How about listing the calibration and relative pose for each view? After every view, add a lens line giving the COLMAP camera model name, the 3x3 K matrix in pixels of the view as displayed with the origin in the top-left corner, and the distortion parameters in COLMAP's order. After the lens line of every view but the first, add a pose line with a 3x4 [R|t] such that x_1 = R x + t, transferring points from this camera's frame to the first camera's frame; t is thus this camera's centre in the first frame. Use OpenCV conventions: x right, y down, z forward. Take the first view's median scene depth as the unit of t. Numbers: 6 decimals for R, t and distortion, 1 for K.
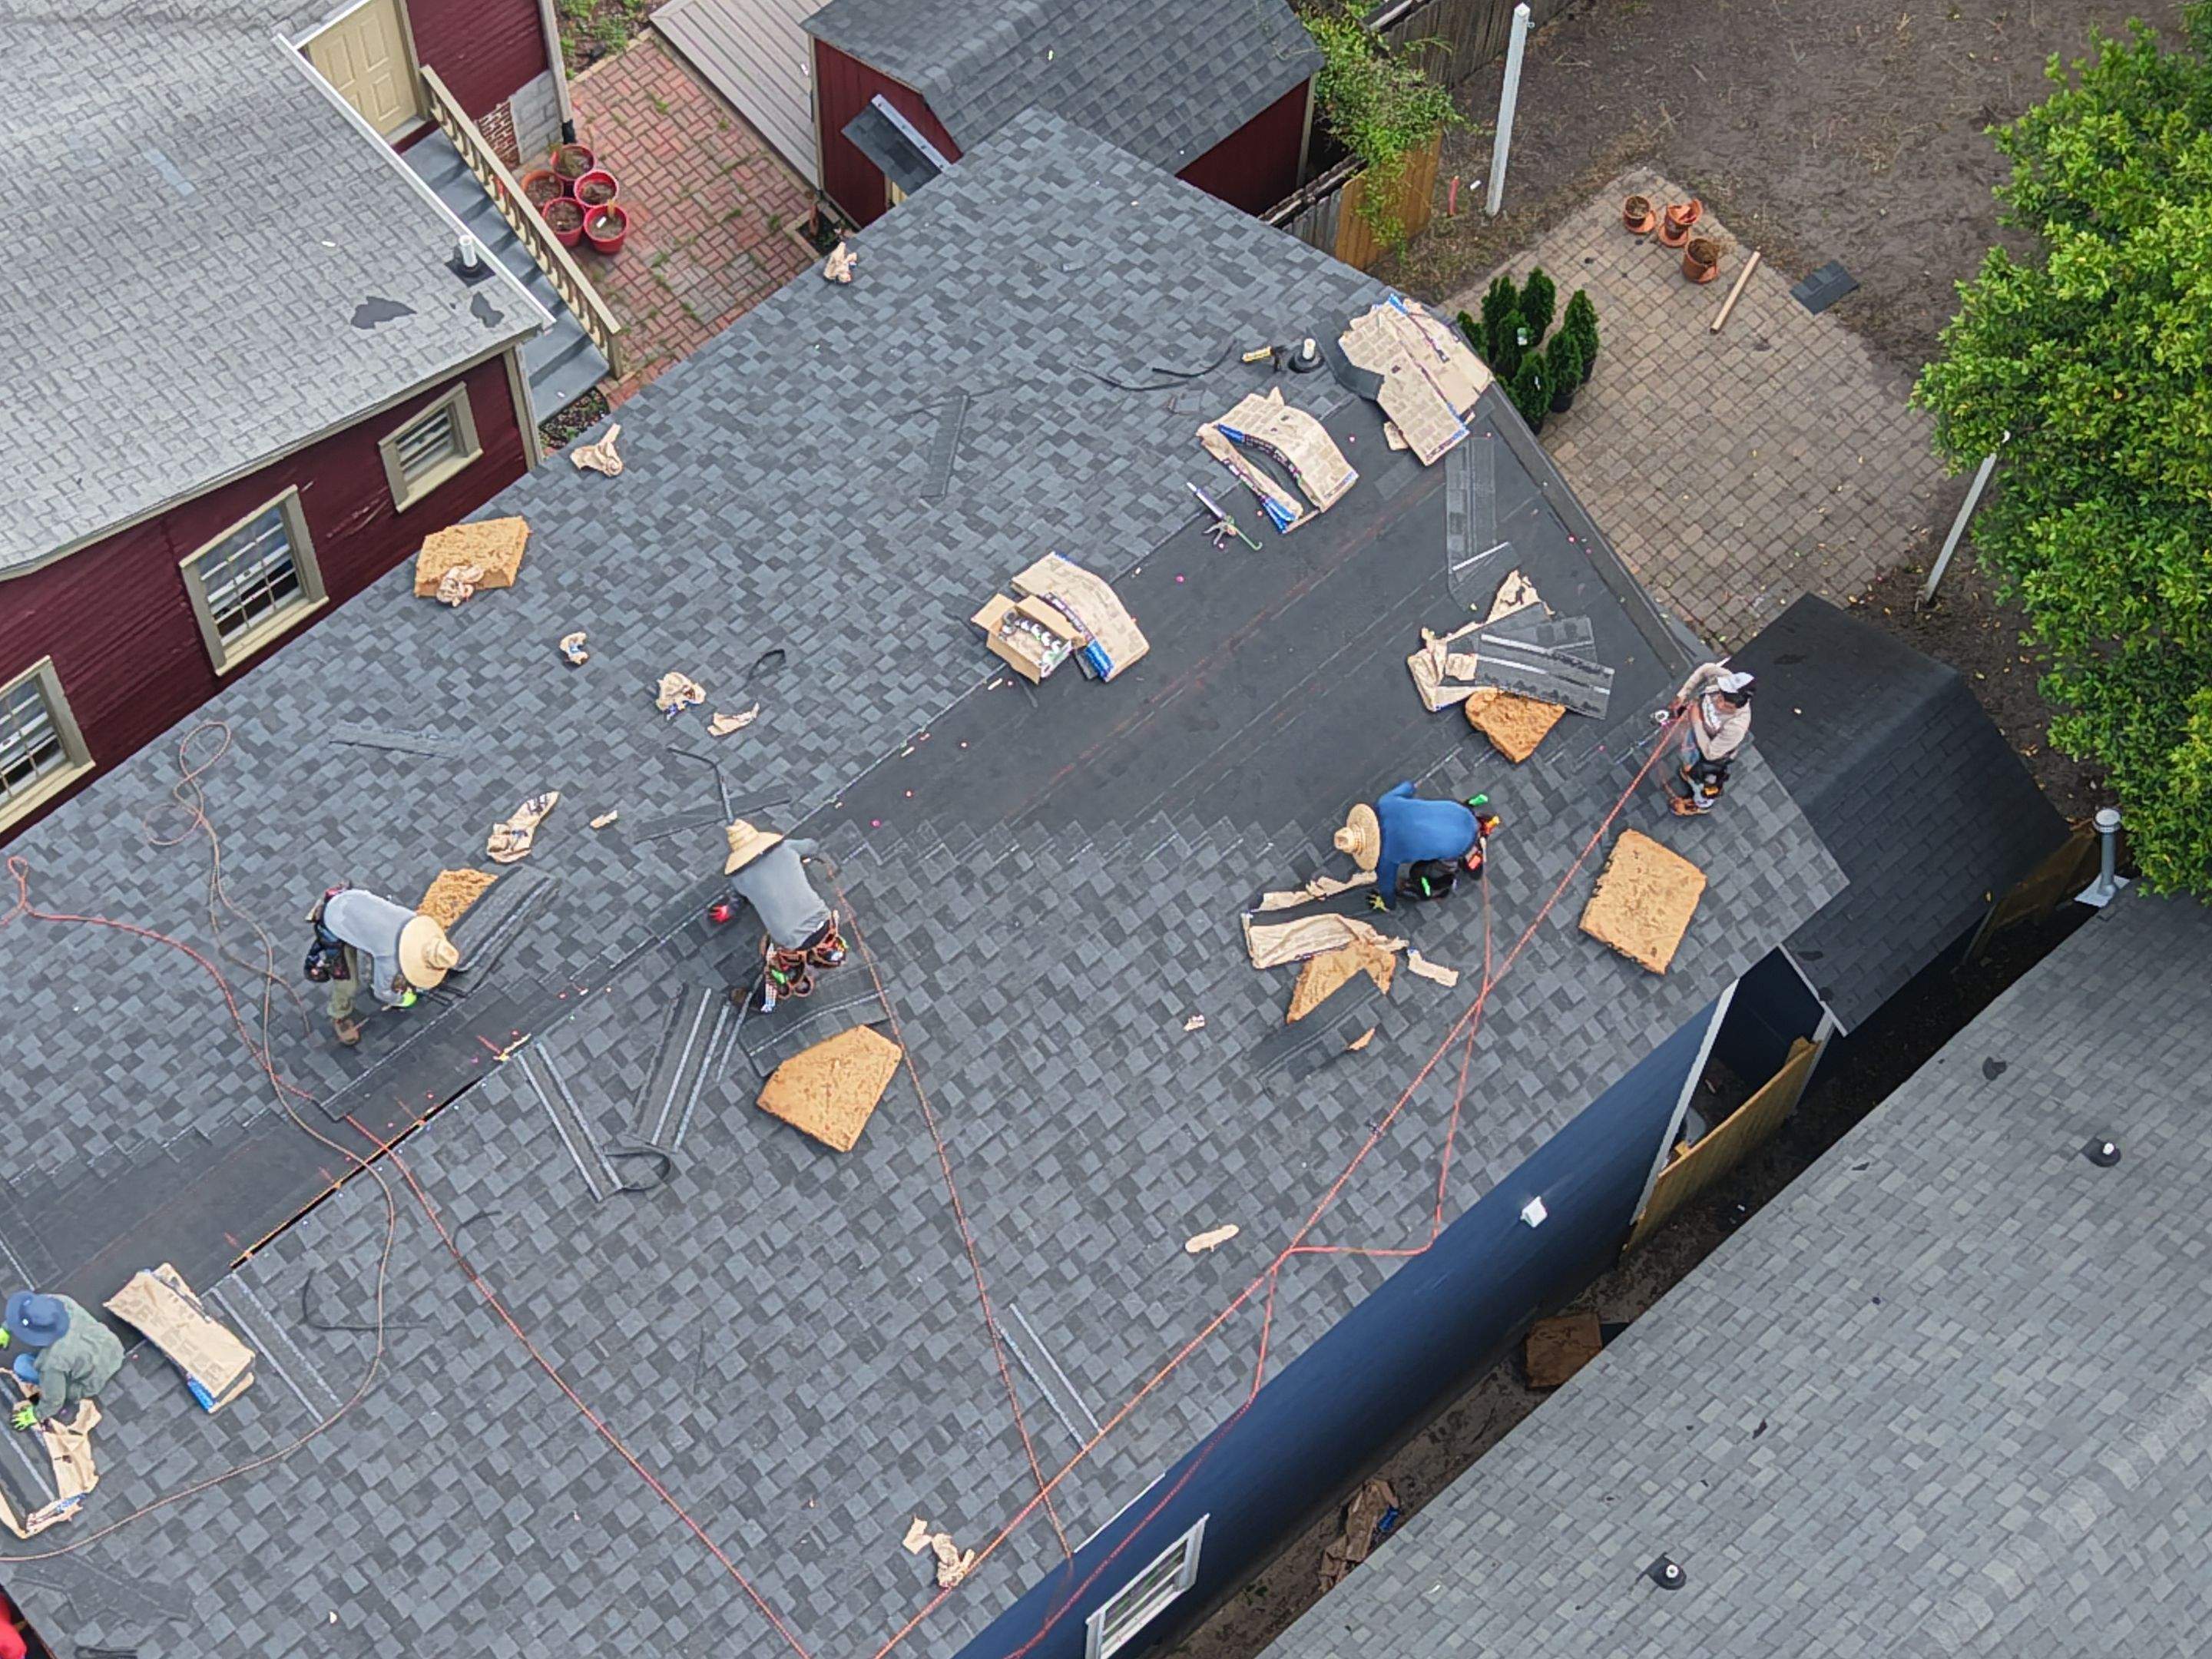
lens RADIAL K [[4196.2, 0, 1125.9], [0, 4196.2, 823.0], [0, 0, 1]] dist [0.149470, 0.000000]
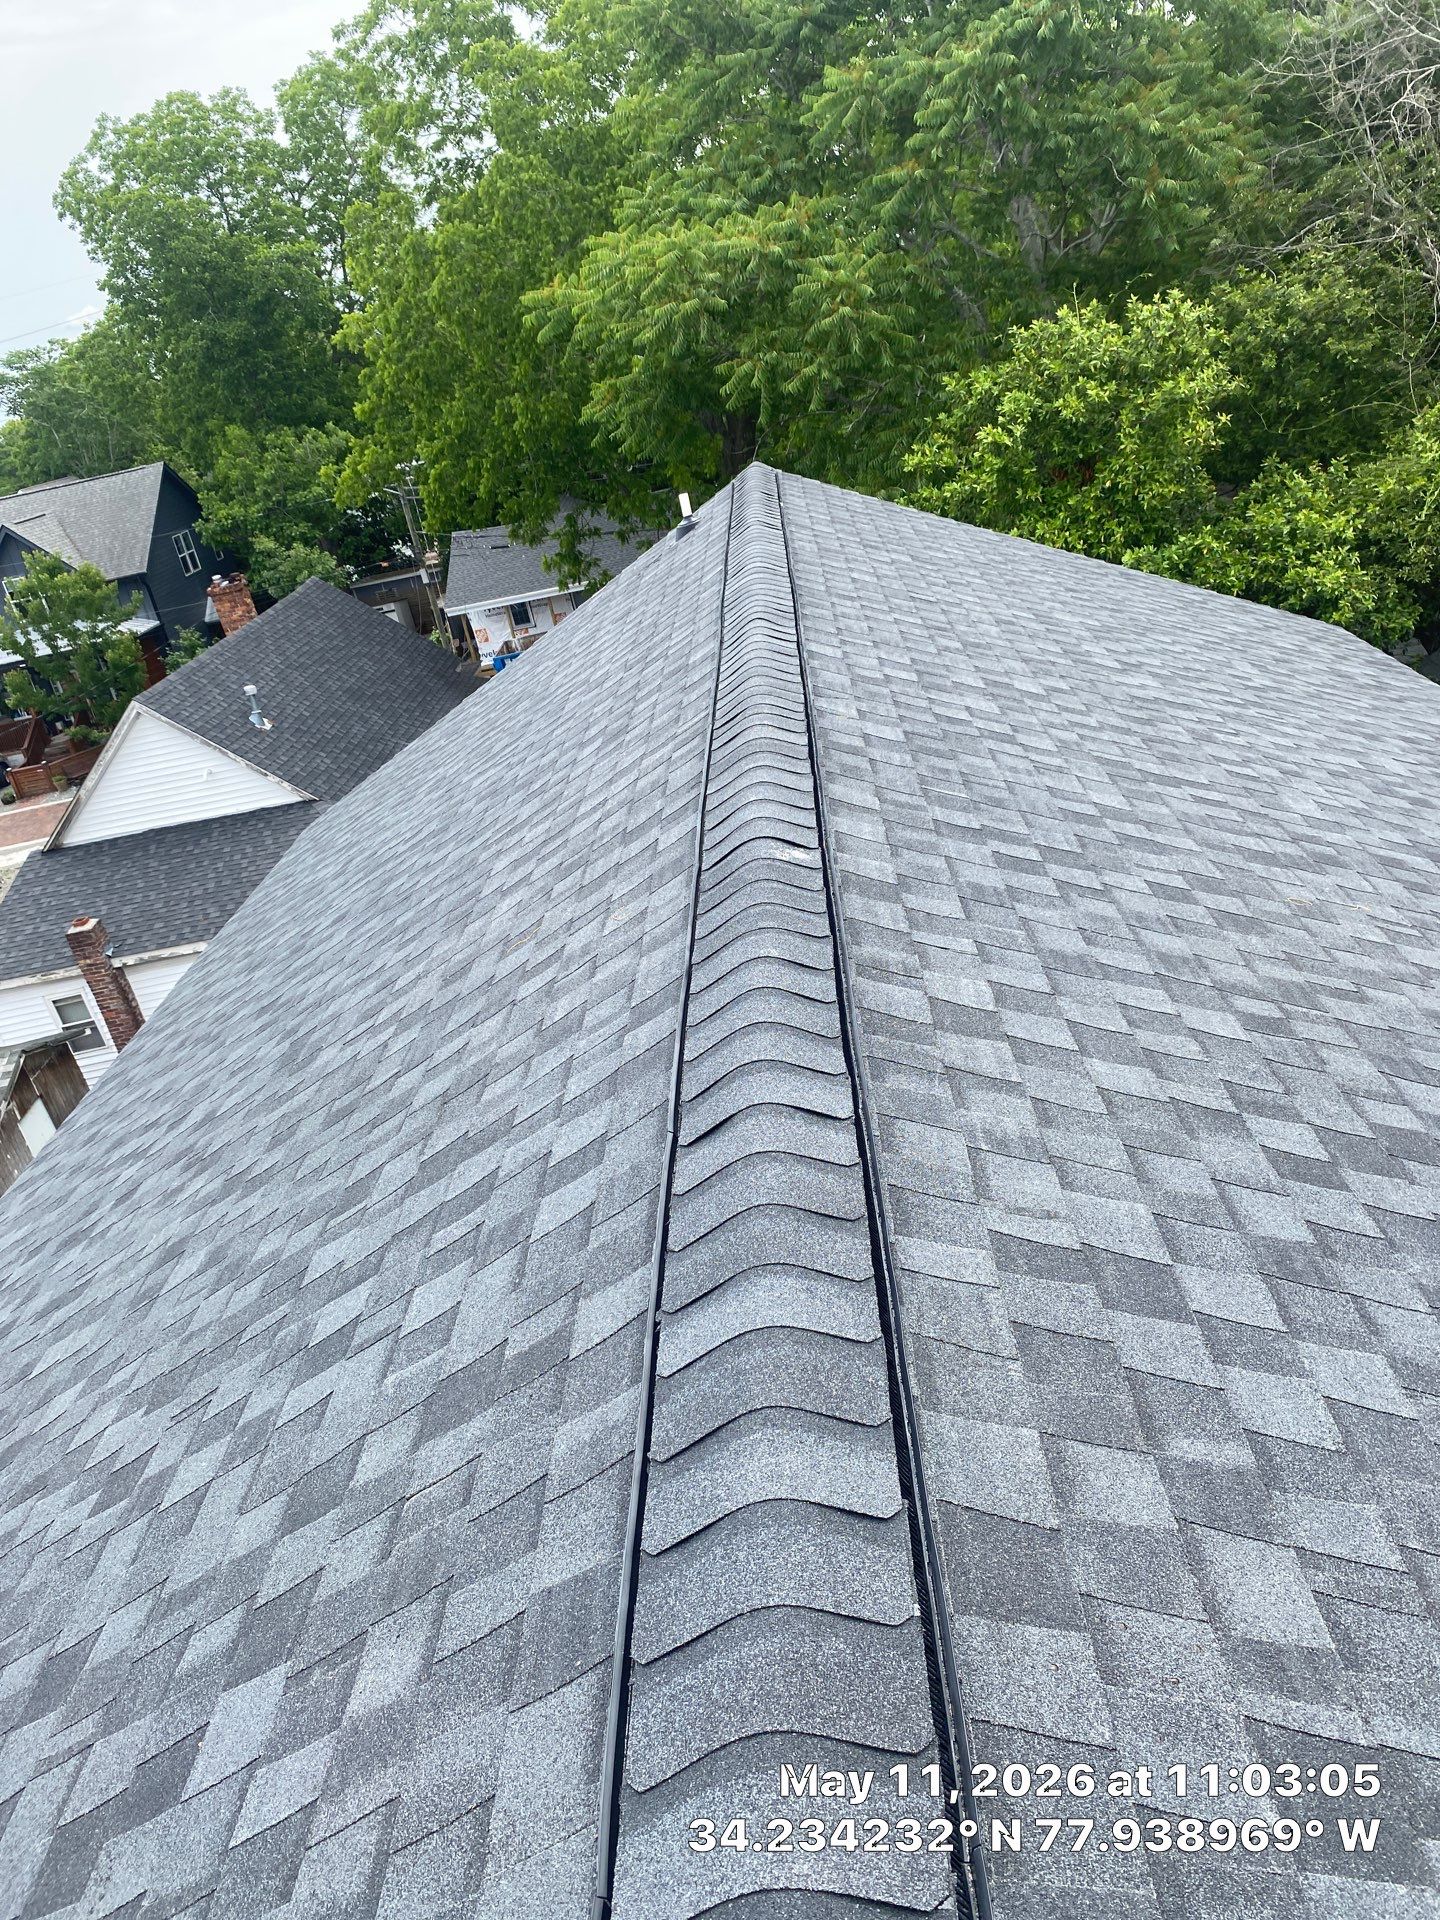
lens RADIAL K [[1470.0, 0, 738.9], [0, 1470.0, 944.9], [0, 0, 1]] dist [0.024017, -0.019256]
pose [[0.656507, -0.450678, 0.604887, -0.222578], [0.745531, 0.509723, -0.429379, 0.111701], [-0.114813, 0.732852, 0.670631, 0.855415]]
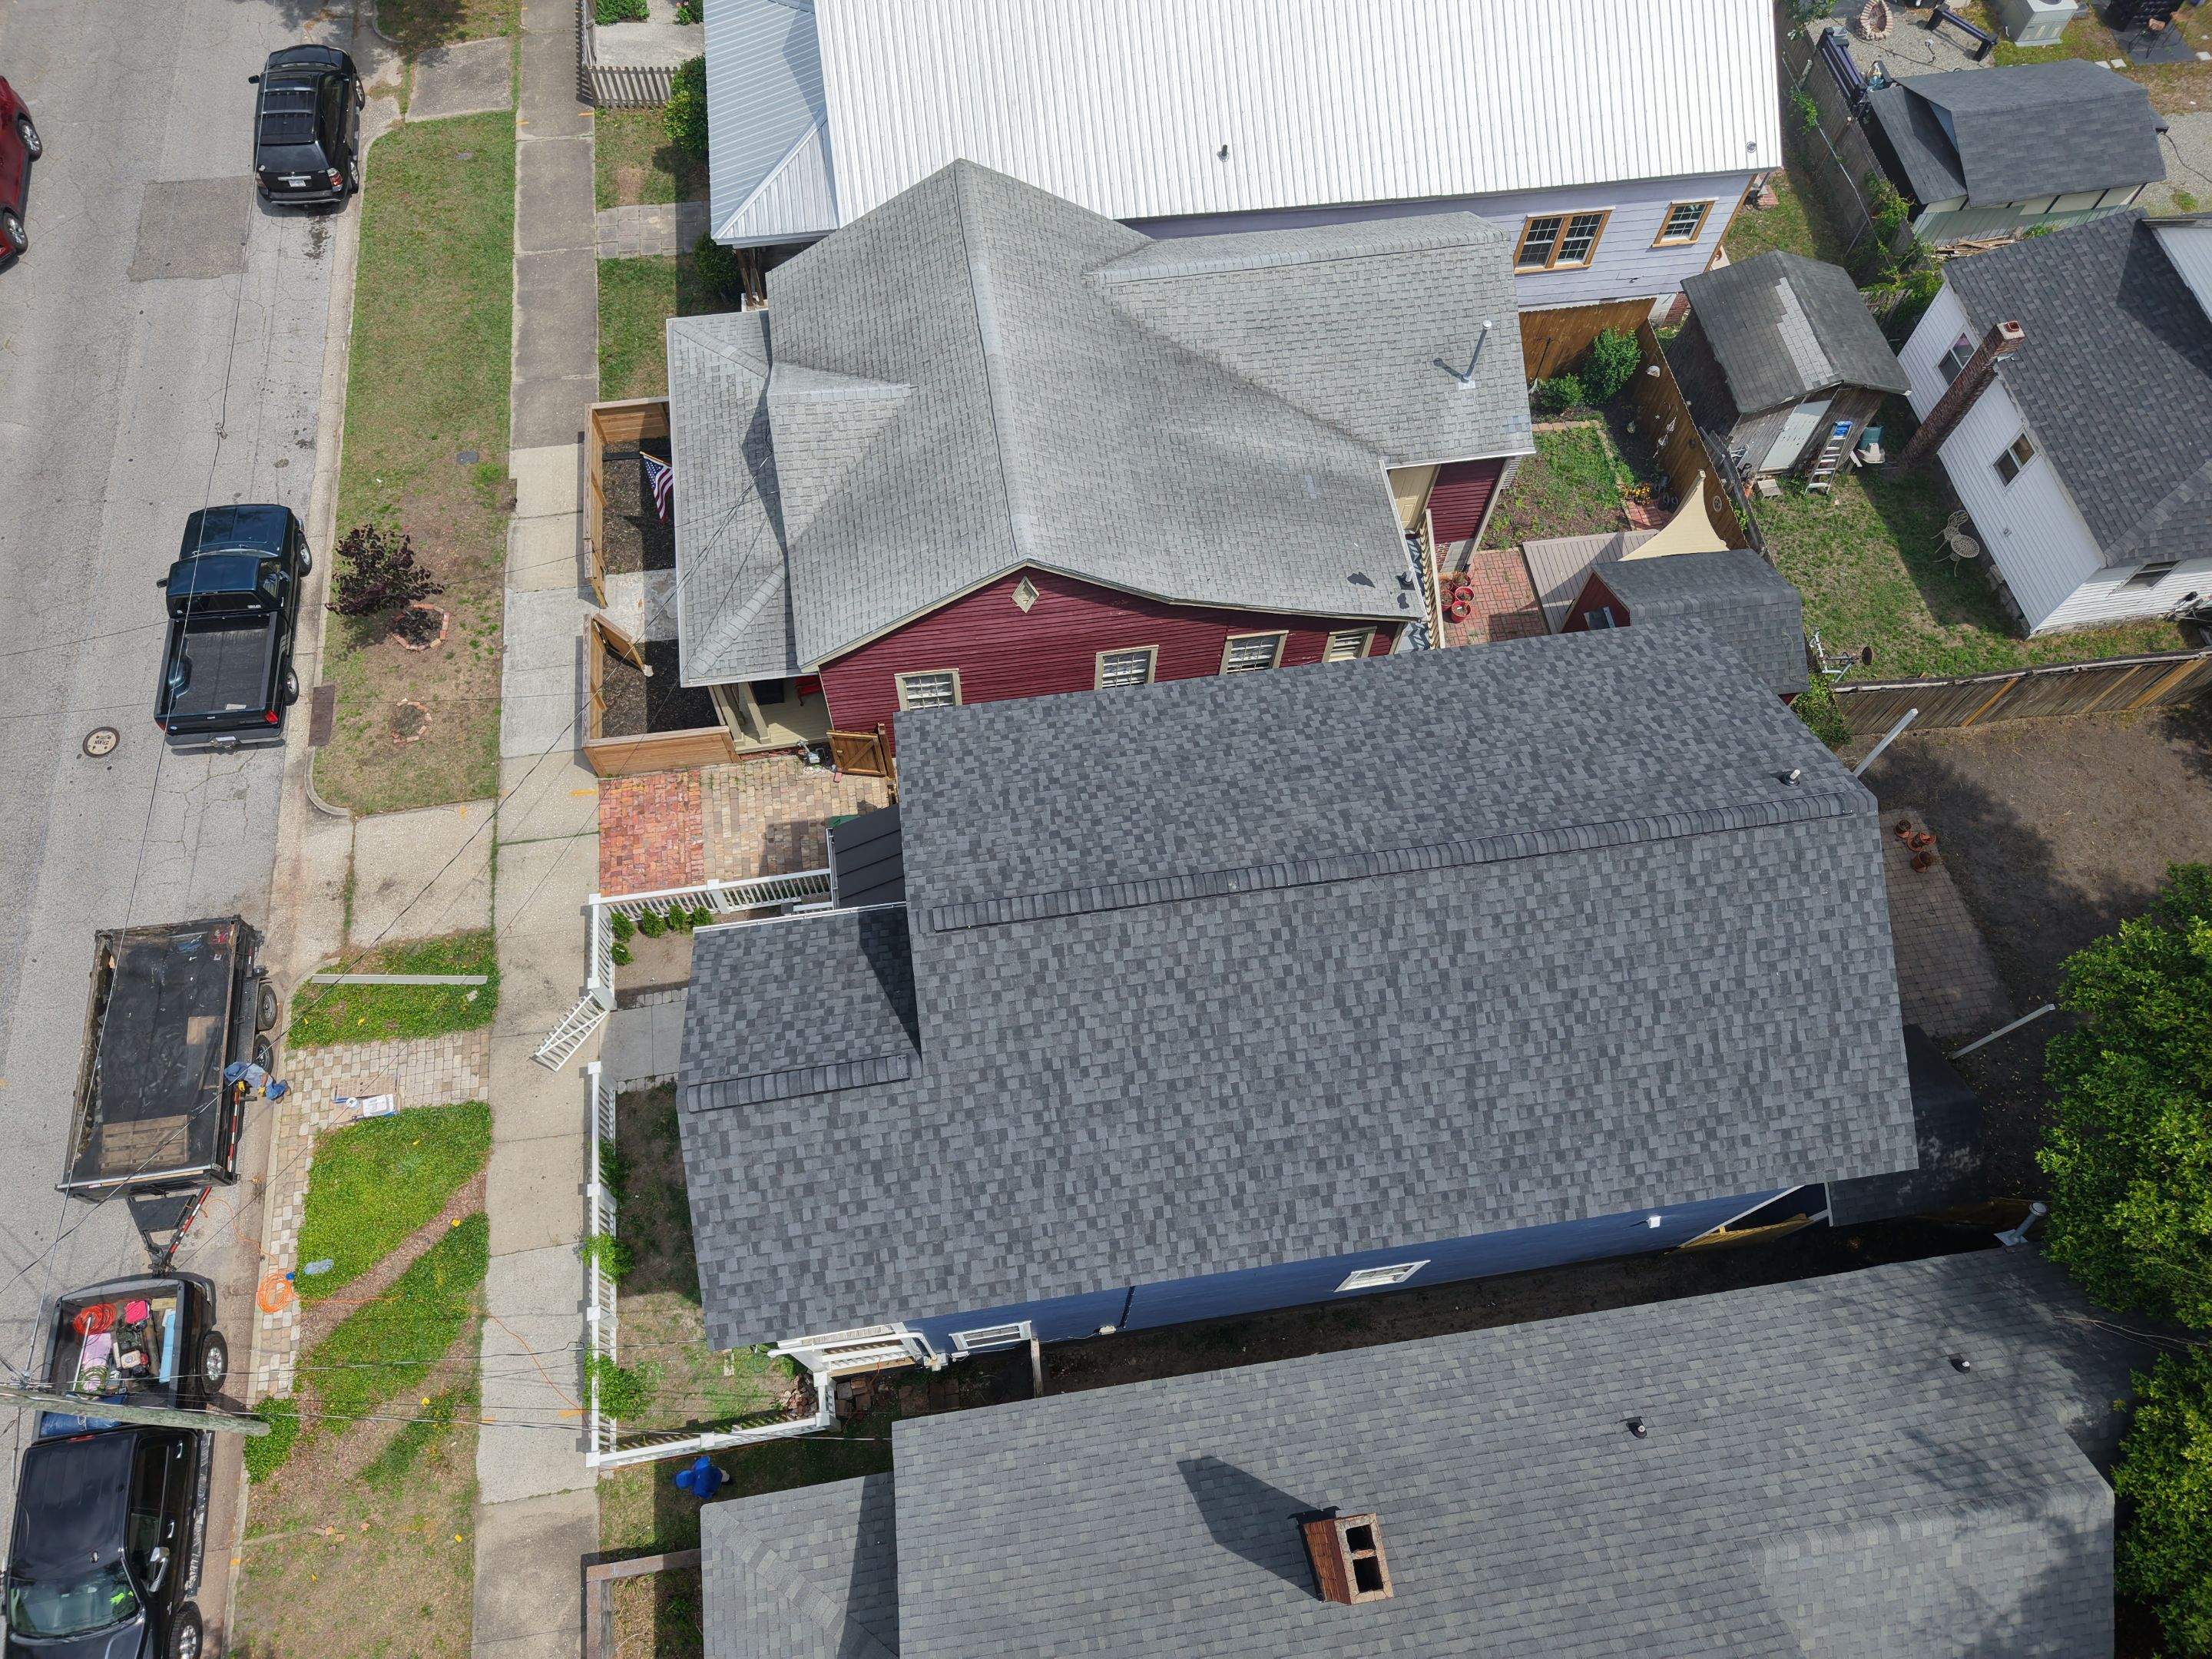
lens RADIAL K [[1475.8, 0, 1101.2], [0, 1475.8, 834.5], [0, 0, 1]] dist [0.025892, -0.029670]
pose [[0.835530, 0.488376, -0.251749, -0.037227], [-0.495419, 0.867771, 0.039170, 0.041289], [0.237590, 0.091993, 0.967000, 0.286459]]
